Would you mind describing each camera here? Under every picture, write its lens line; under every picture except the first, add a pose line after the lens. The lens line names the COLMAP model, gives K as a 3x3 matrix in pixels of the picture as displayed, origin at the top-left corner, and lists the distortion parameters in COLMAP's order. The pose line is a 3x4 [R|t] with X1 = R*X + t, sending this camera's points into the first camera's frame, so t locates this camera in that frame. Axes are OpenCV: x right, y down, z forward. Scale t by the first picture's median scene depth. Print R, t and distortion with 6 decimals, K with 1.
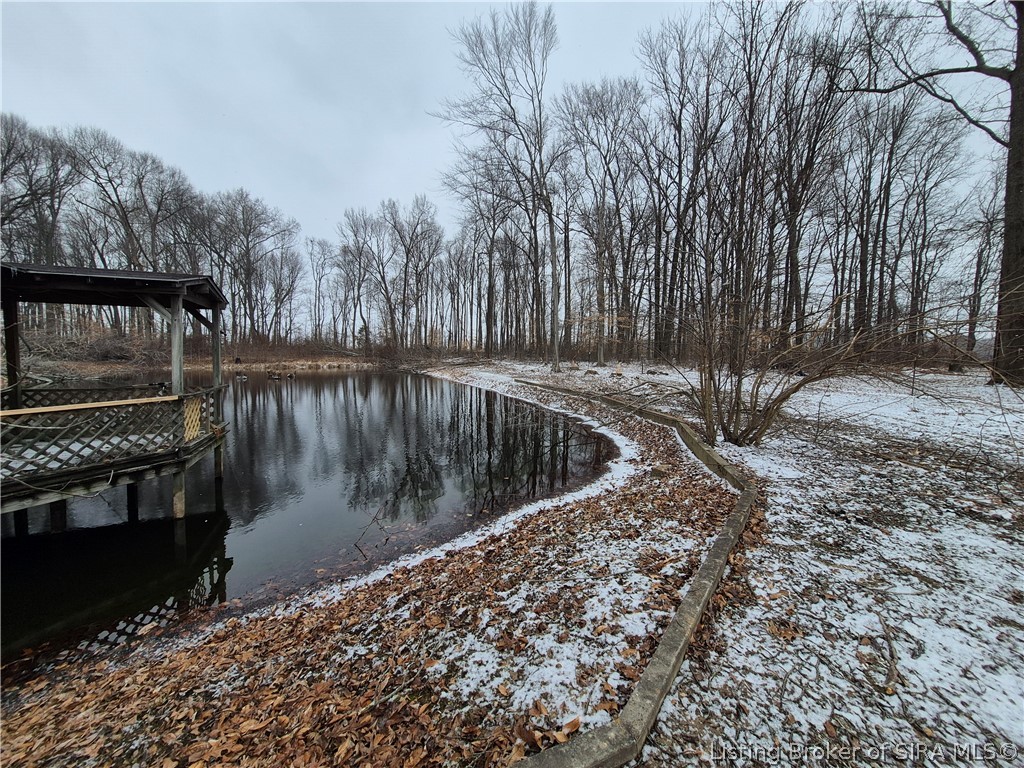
lens RADIAL K [[395.9, 0, 516.9], [0, 395.9, 373.7], [0, 0, 1]] dist [-0.000477, 0.000191]
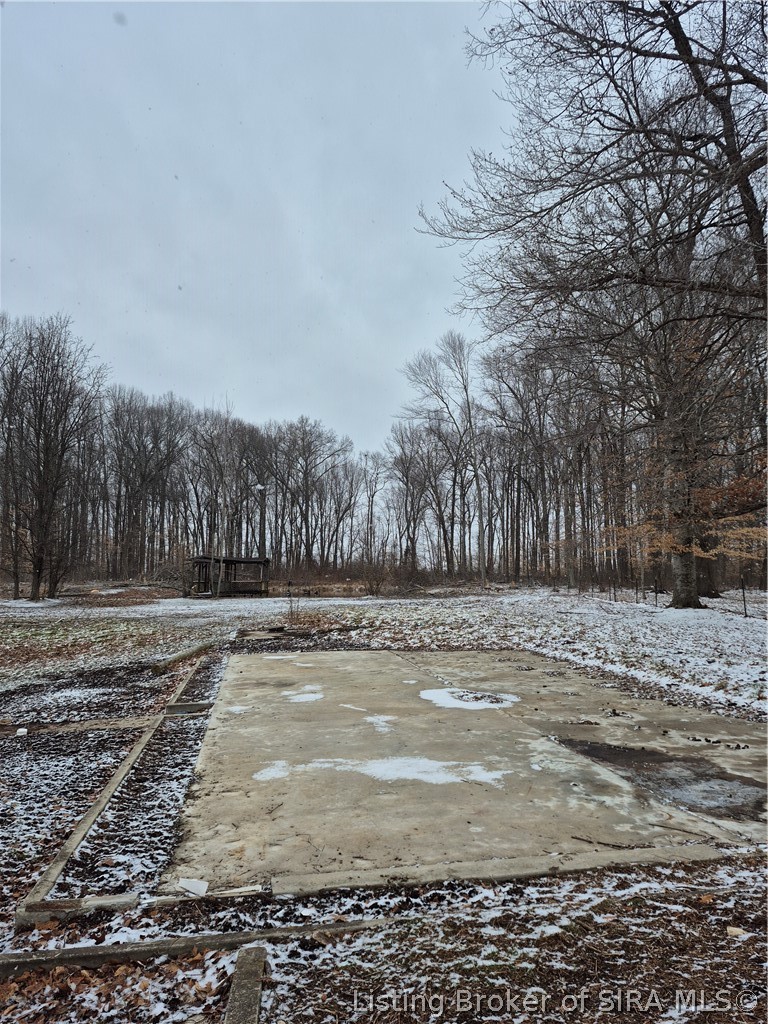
lens RADIAL K [[694.1, 0, 387.7], [0, 694.1, 528.1], [0, 0, 1]] dist [0.049949, -0.001303]
pose [[0.879560, -0.039054, -0.474183, 0.318512], [-0.020575, 0.992571, -0.119913, 0.026615], [0.475343, 0.115227, 0.872222, -0.403674]]
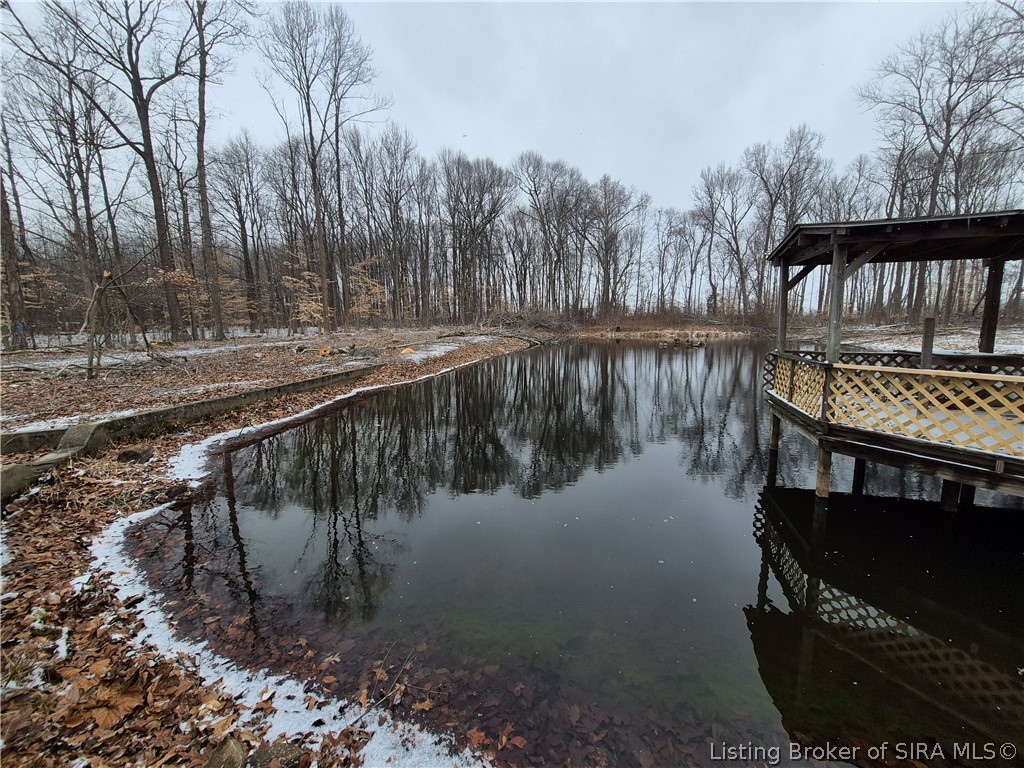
lens RADIAL K [[395.9, 0, 516.9], [0, 395.9, 373.7], [0, 0, 1]] dist [-0.000477, 0.000191]
pose [[0.748961, 0.074824, -0.658376, -0.101412], [-0.022545, 0.995906, 0.087537, 0.000830], [0.662230, -0.050719, 0.747582, -0.031740]]
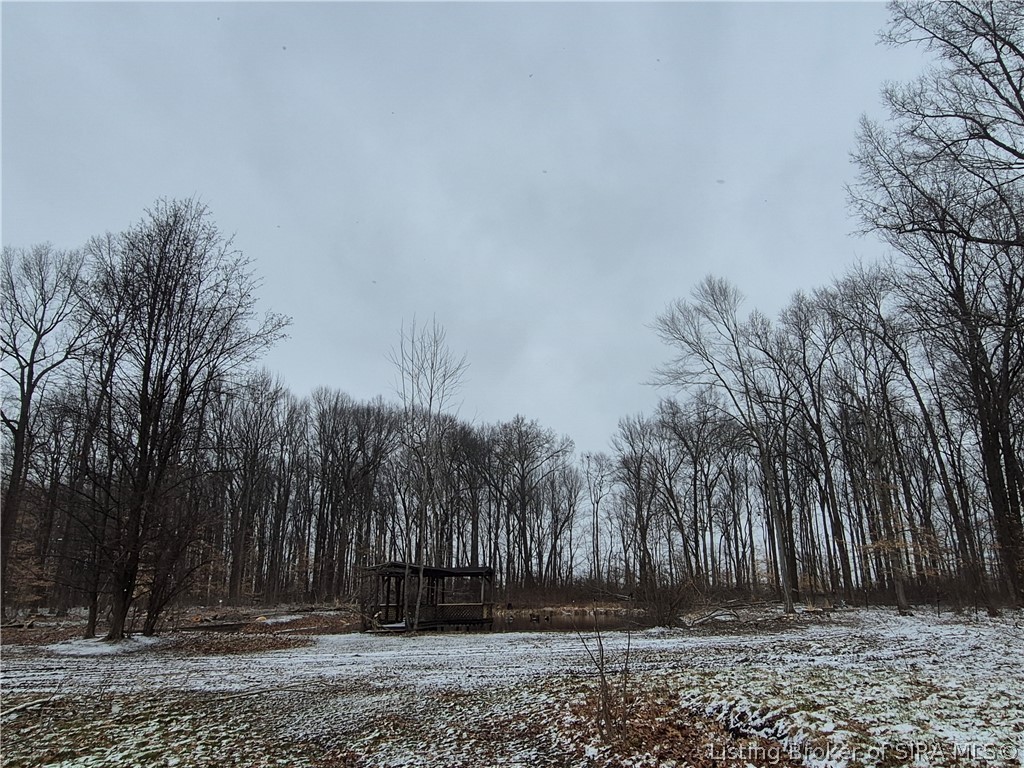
lens RADIAL K [[686.3, 0, 518.8], [0, 686.3, 398.9], [0, 0, 1]] dist [0.001798, 0.002251]
pose [[0.820020, -0.172308, -0.545781, 0.186613], [-0.016616, 0.946035, -0.323637, 0.018189], [0.572093, 0.274458, 0.772905, -0.248692]]
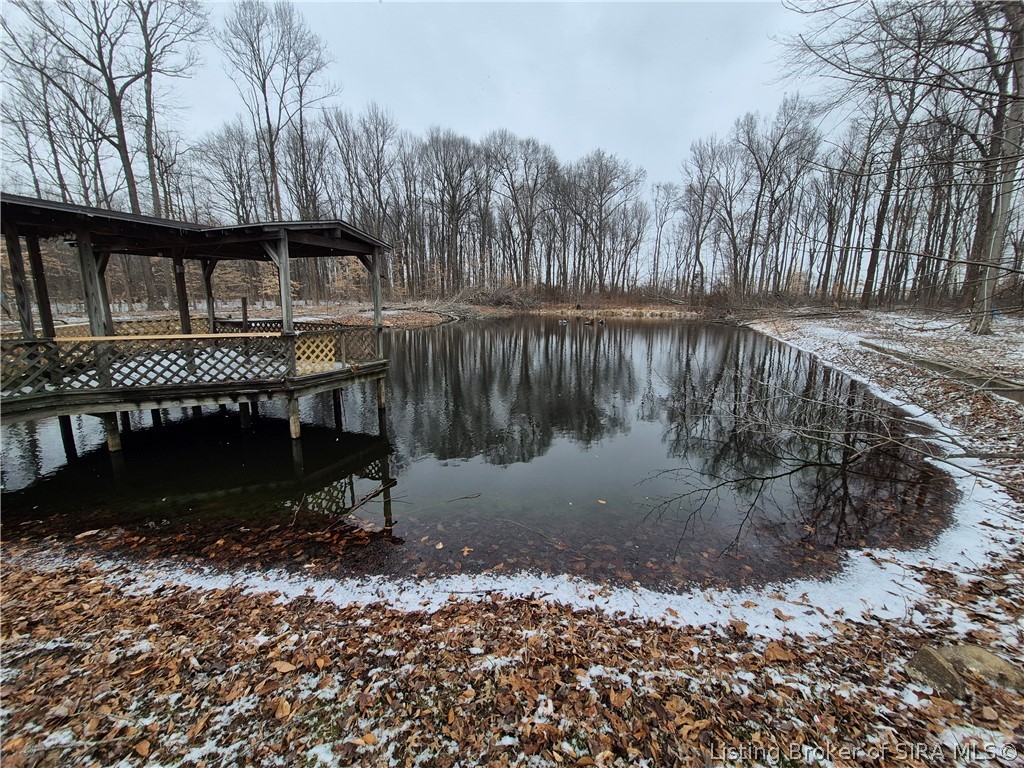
lens RADIAL K [[395.9, 0, 516.9], [0, 395.9, 373.7], [0, 0, 1]] dist [-0.000477, 0.000191]
pose [[0.680515, 0.134790, -0.720230, 0.023110], [-0.041664, 0.988463, 0.145622, -0.001073], [0.731548, -0.069090, 0.678280, 0.040002]]
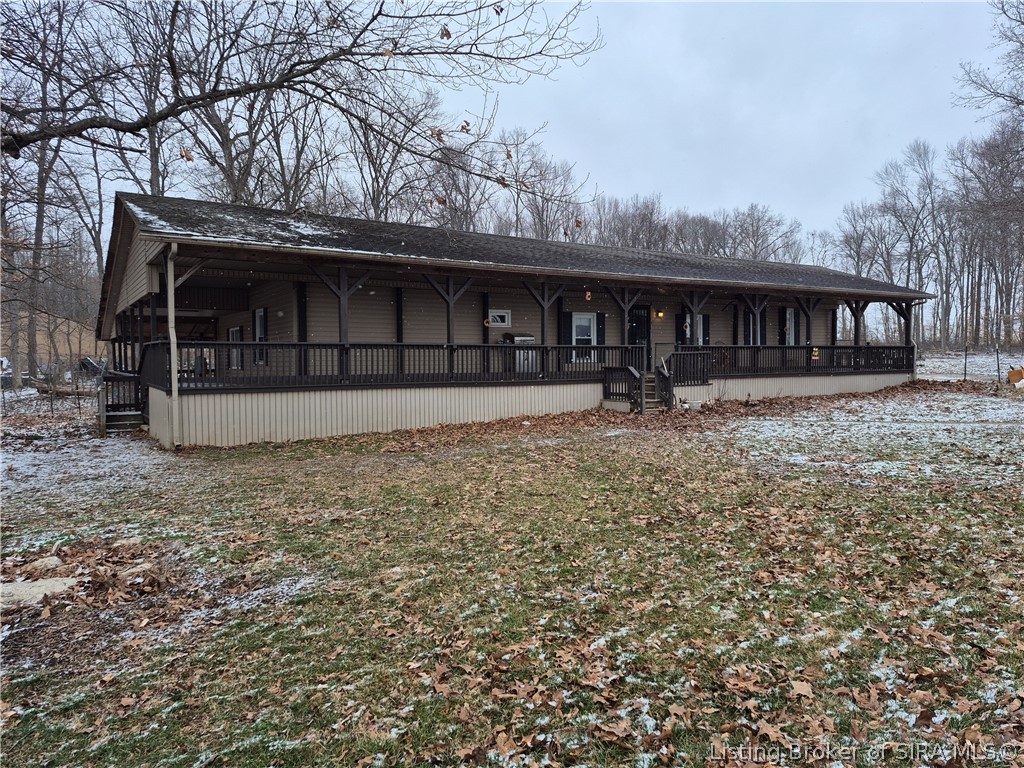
lens RADIAL K [[697.0, 0, 529.4], [0, 697.0, 385.6], [0, 0, 1]] dist [0.045281, -0.026558]
pose [[0.639530, 0.022736, -0.768430, 0.426512], [-0.024303, 0.999661, 0.009351, 0.044681], [0.768382, 0.012695, 0.639865, -0.730130]]
